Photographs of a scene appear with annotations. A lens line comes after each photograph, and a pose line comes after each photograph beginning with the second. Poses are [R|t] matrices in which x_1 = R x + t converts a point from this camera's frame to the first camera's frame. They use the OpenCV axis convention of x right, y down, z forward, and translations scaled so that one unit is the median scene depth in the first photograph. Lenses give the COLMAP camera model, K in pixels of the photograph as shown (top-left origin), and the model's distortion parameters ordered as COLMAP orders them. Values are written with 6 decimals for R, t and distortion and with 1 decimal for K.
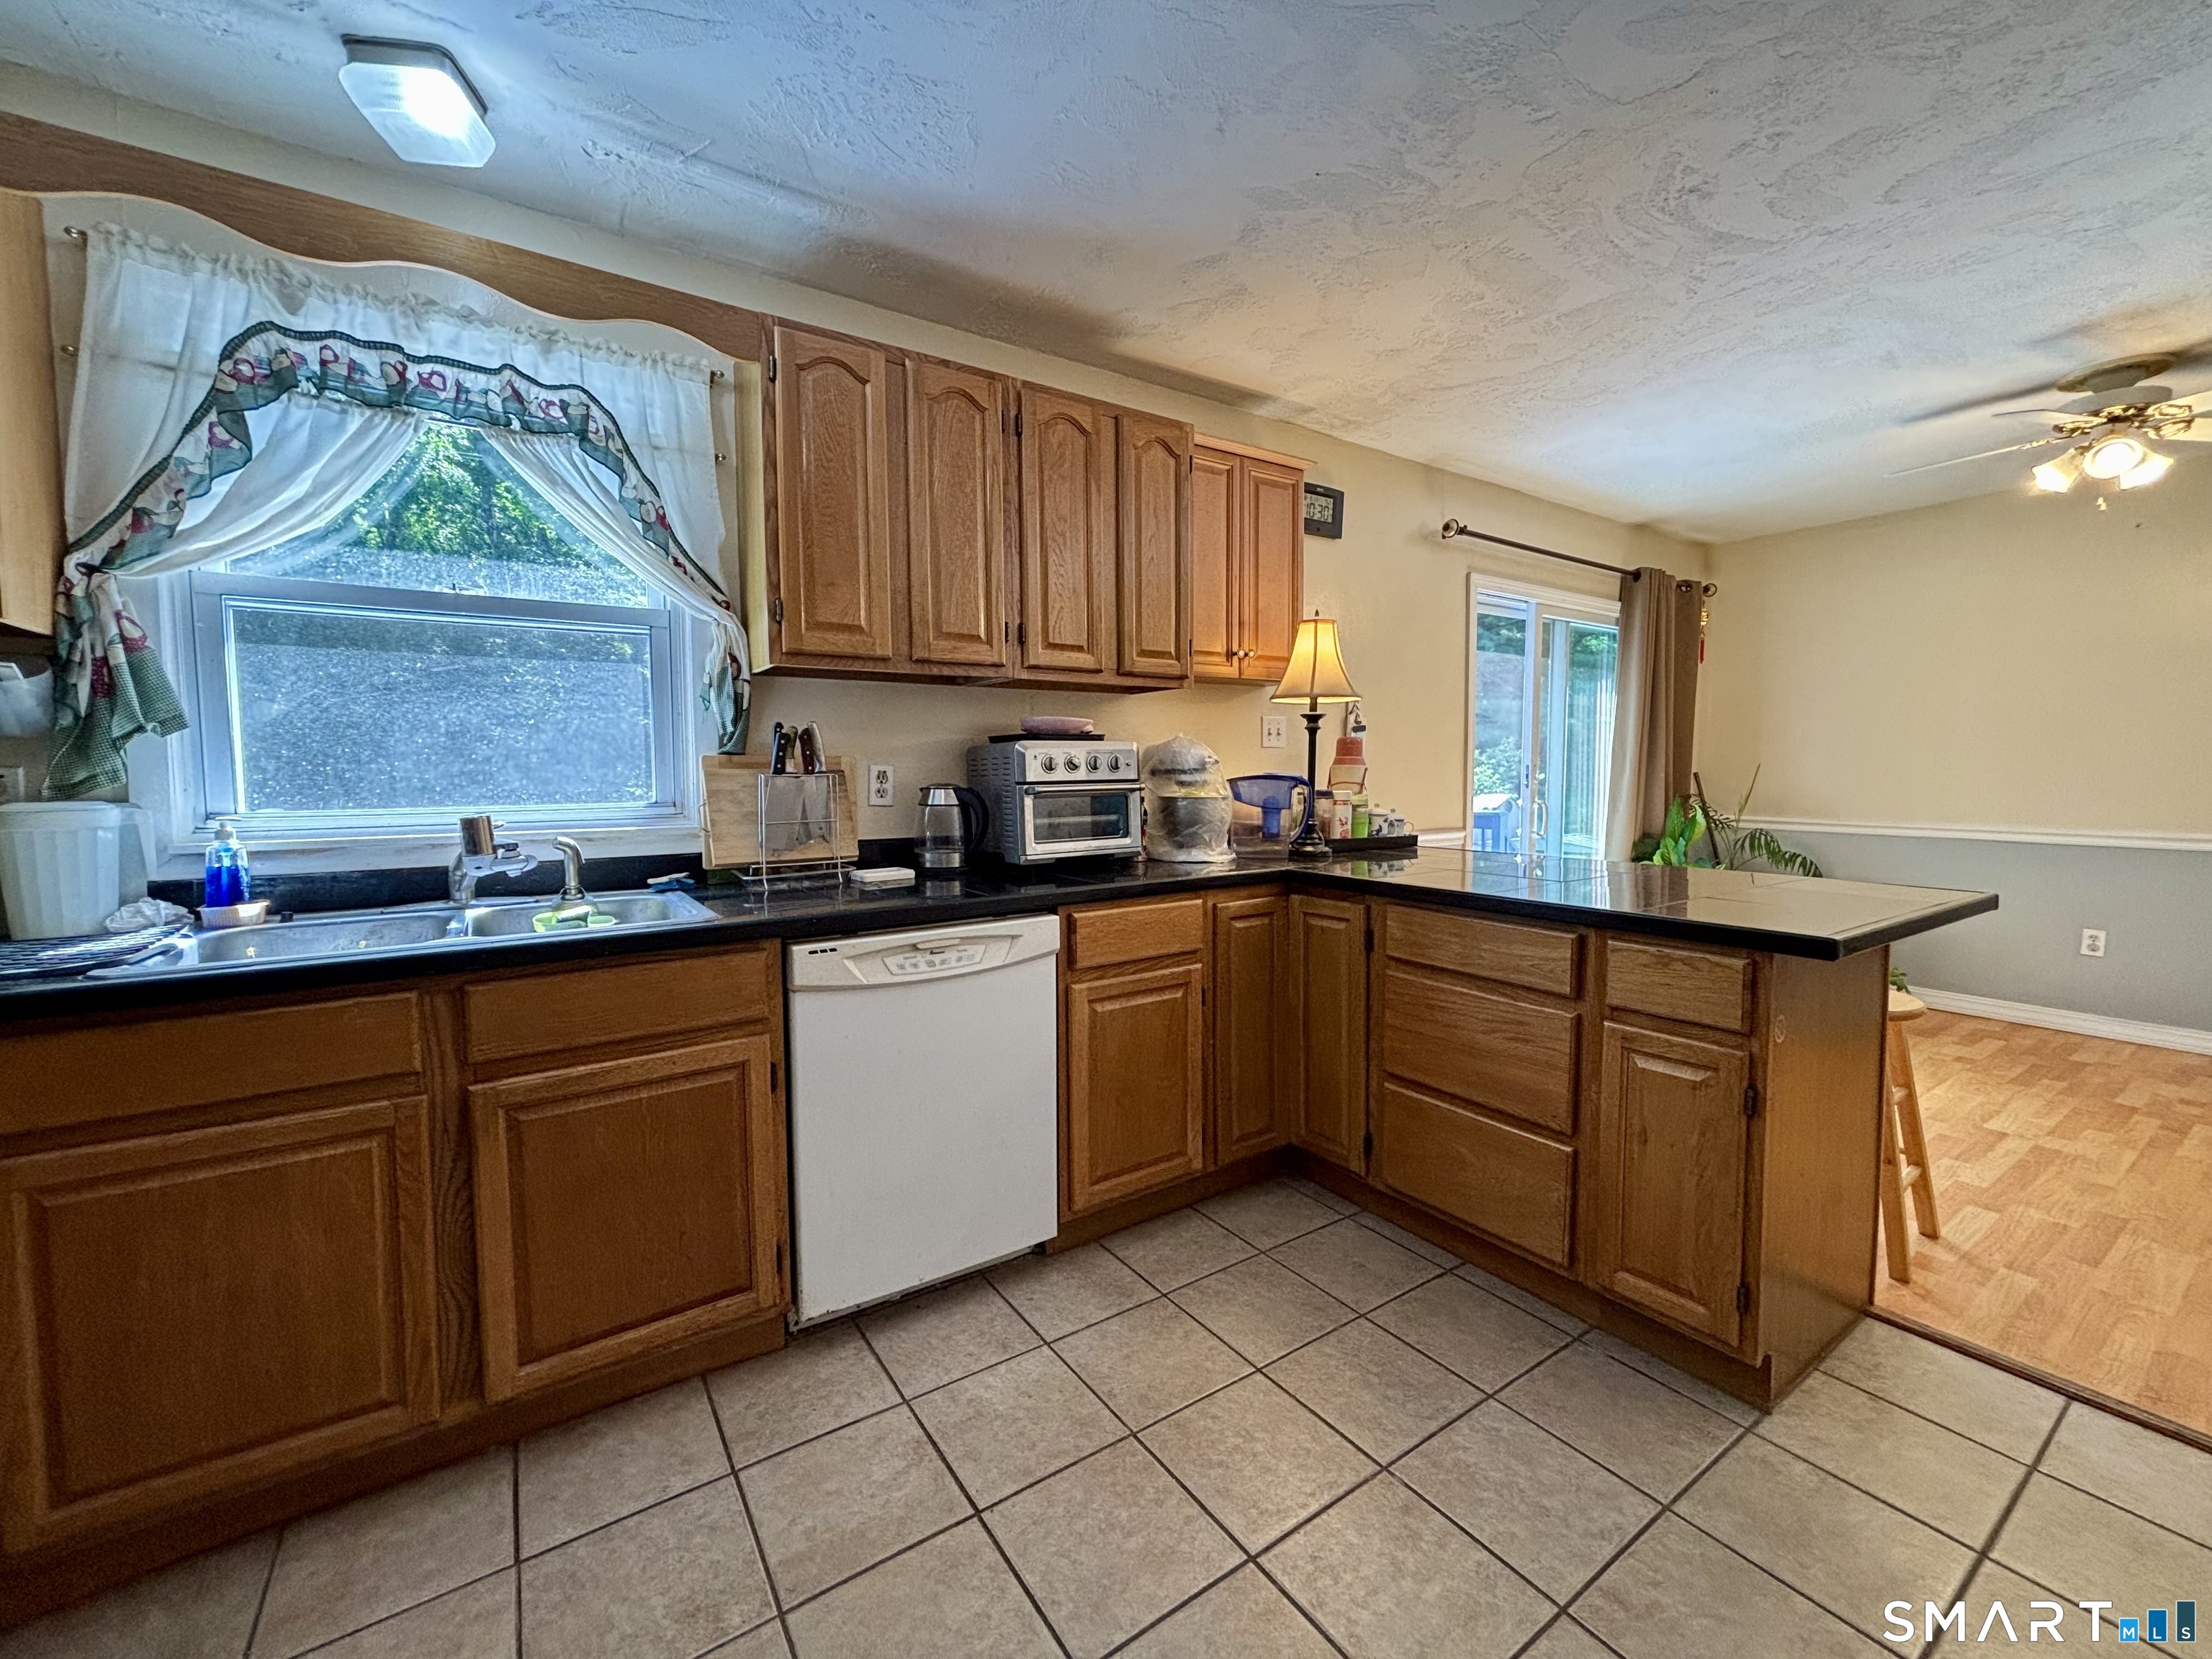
lens RADIAL K [[895.5, 0, 1106.0], [0, 895.5, 829.5], [0, 0, 1]] dist [-0.013244, 0.007162]
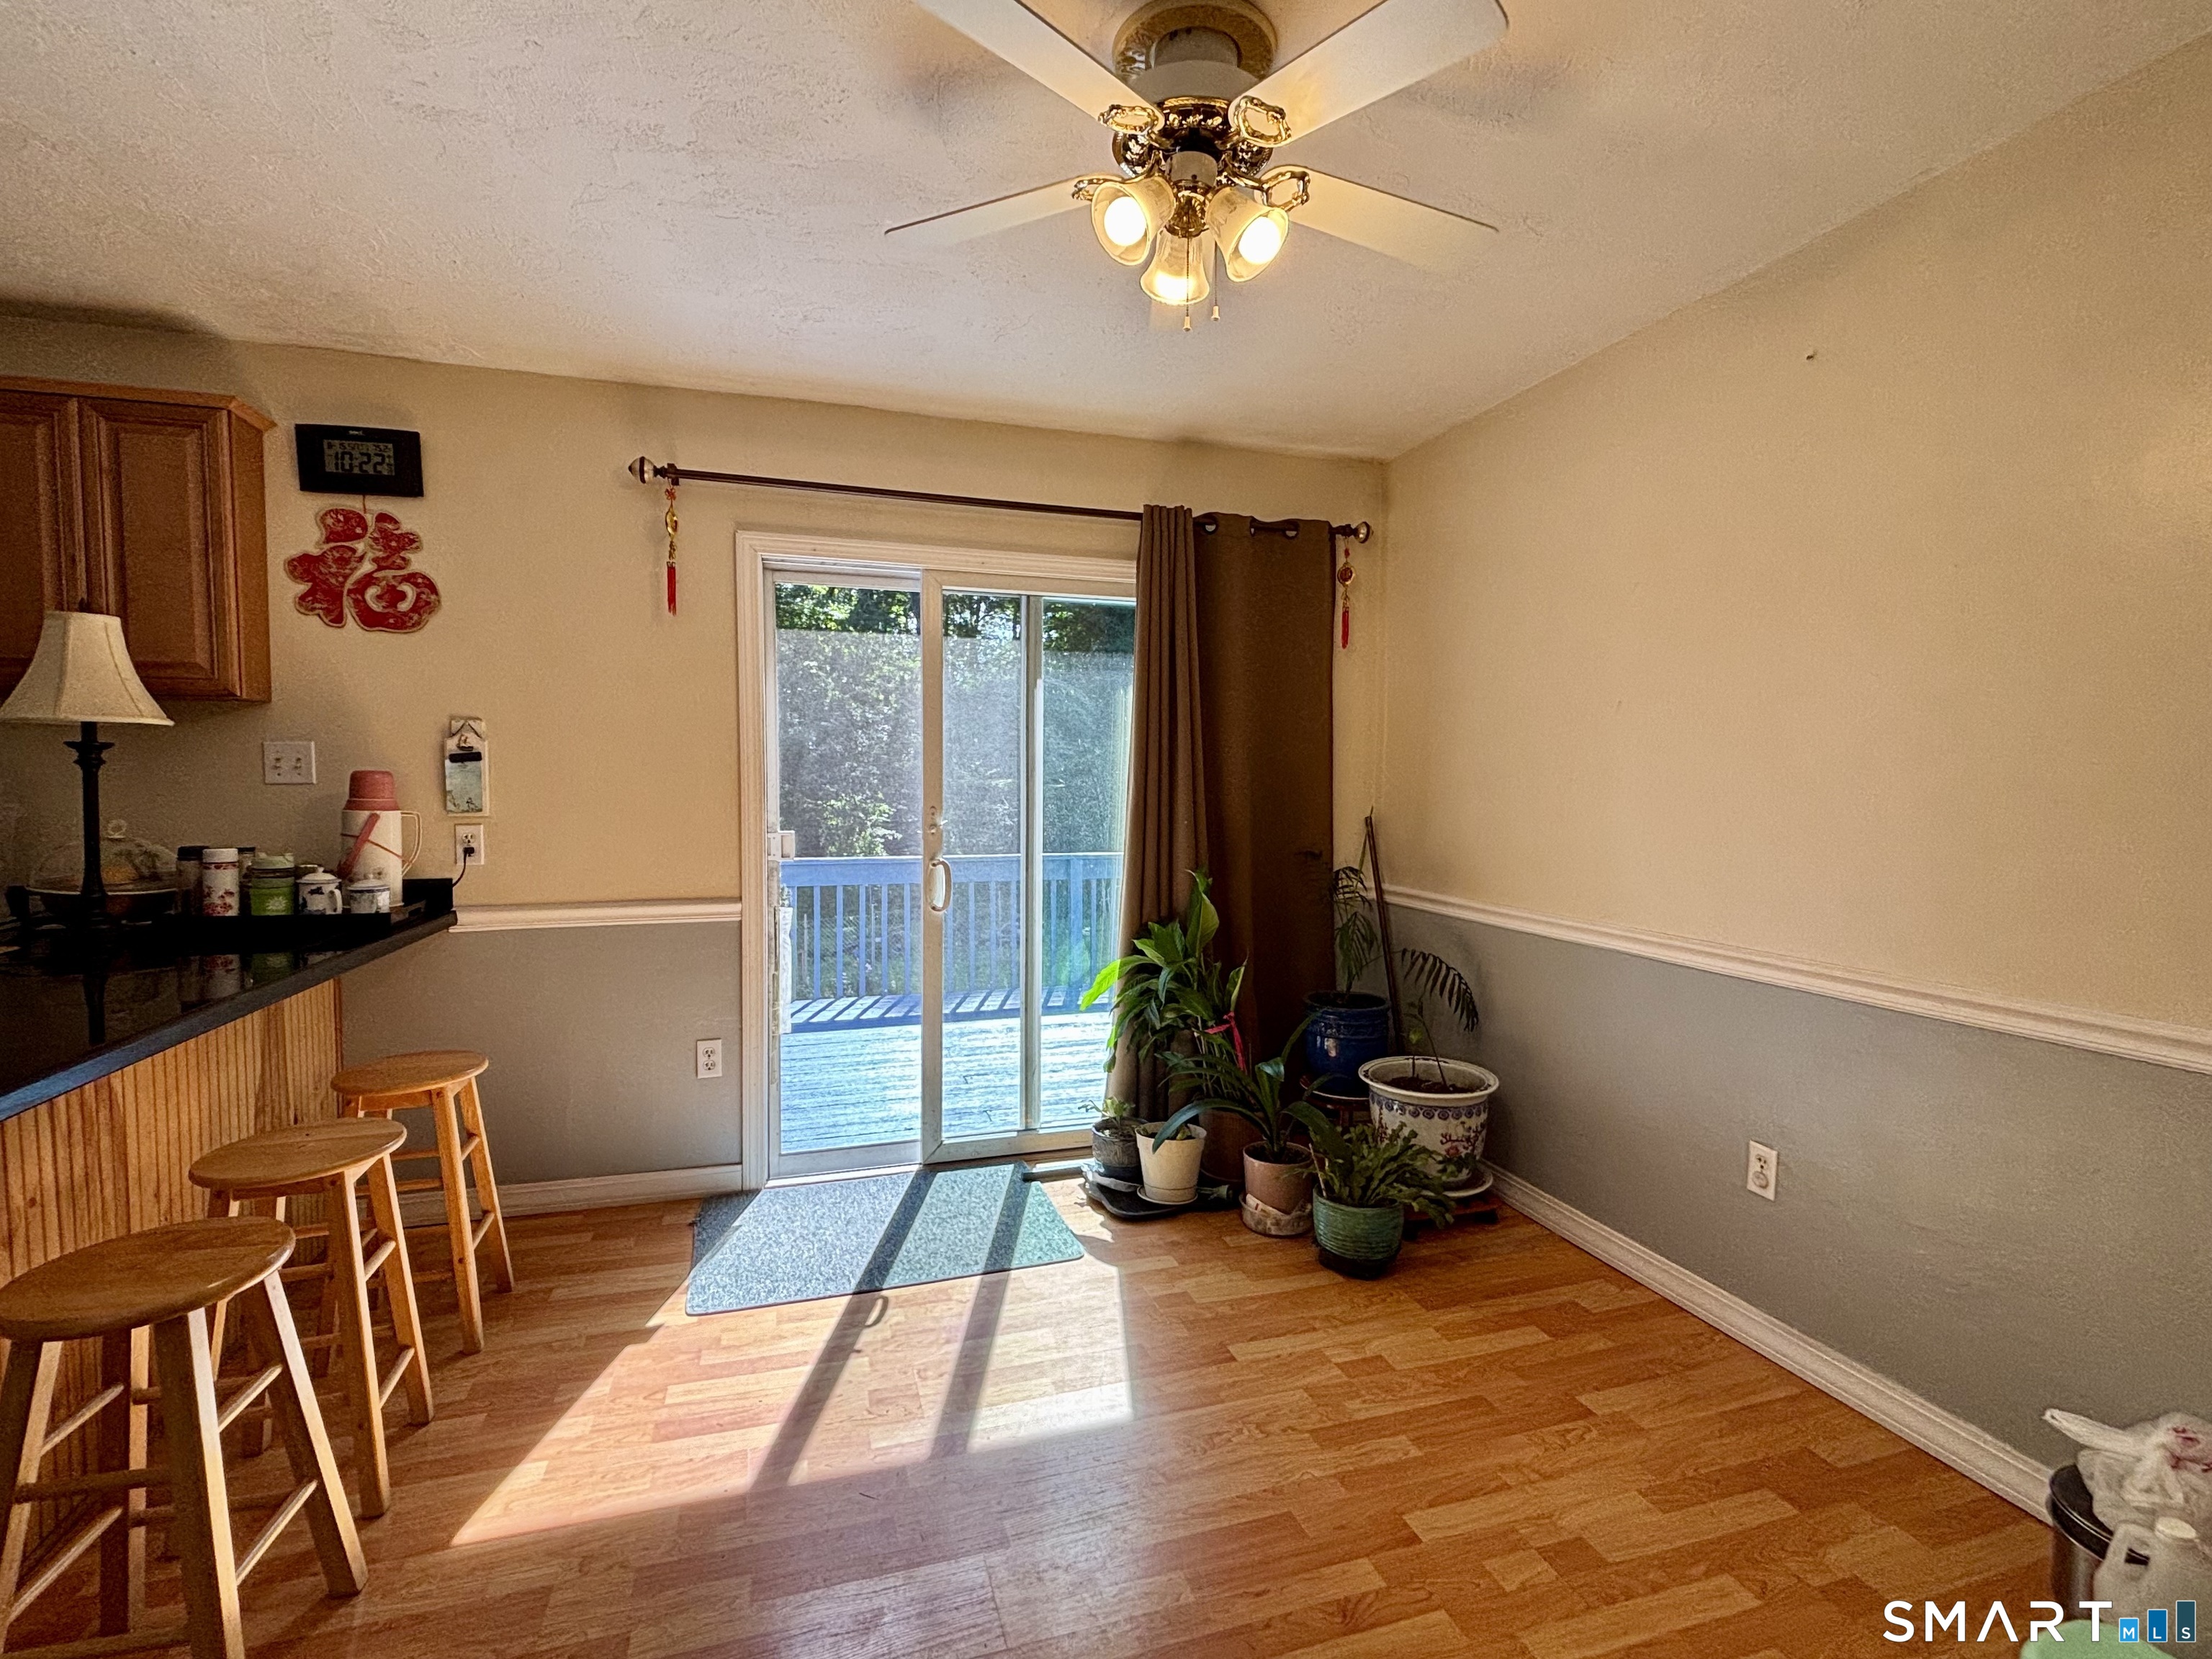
lens RADIAL K [[1007.1, 0, 1106.0], [0, 1007.1, 829.5], [0, 0, 1]] dist [-0.000868, -0.000386]
pose [[0.959229, 0.023119, -0.281682, 0.898674], [-0.029234, 0.999419, -0.017523, -0.048935], [0.281114, 0.025044, 0.959348, 0.326536]]
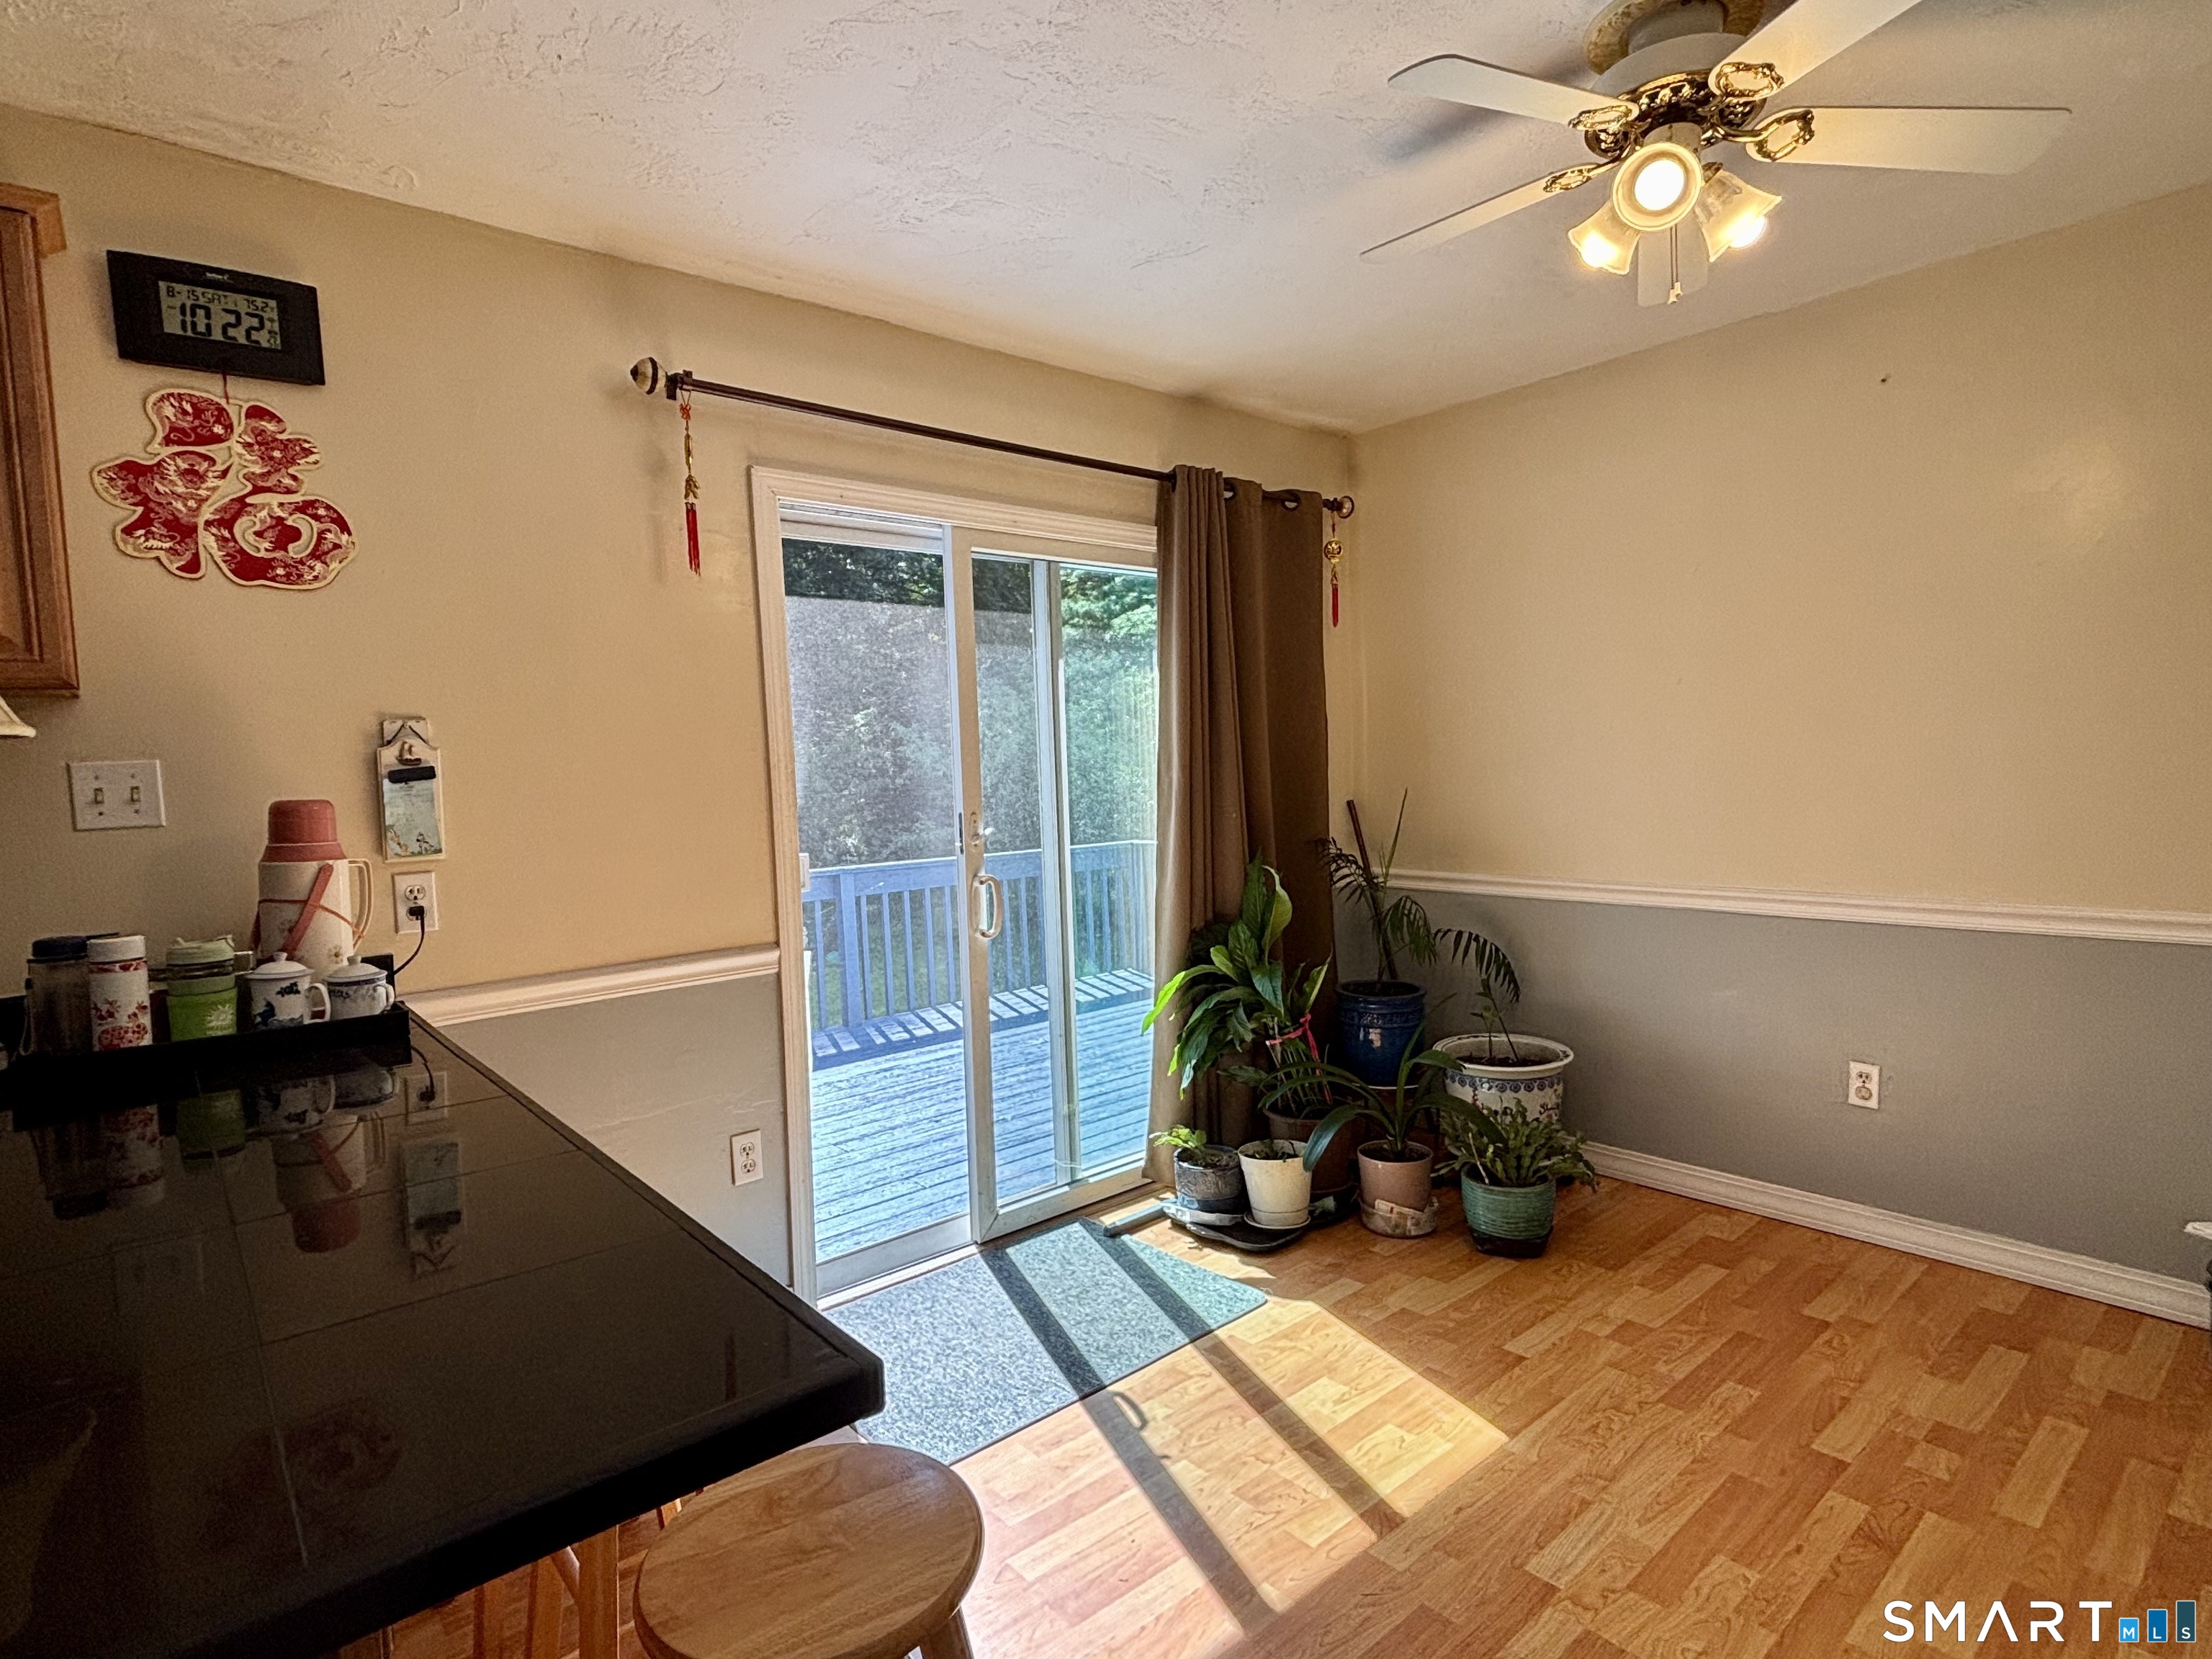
lens RADIAL K [[1129.6, 0, 1106.0], [0, 1129.6, 829.5], [0, 0, 1]] dist [0.000107, -0.000281]
pose [[0.993046, -0.037611, 0.111560, 0.526589], [0.039456, 0.999118, -0.014369, -0.051961], [-0.110922, 0.018671, 0.993654, 0.303307]]
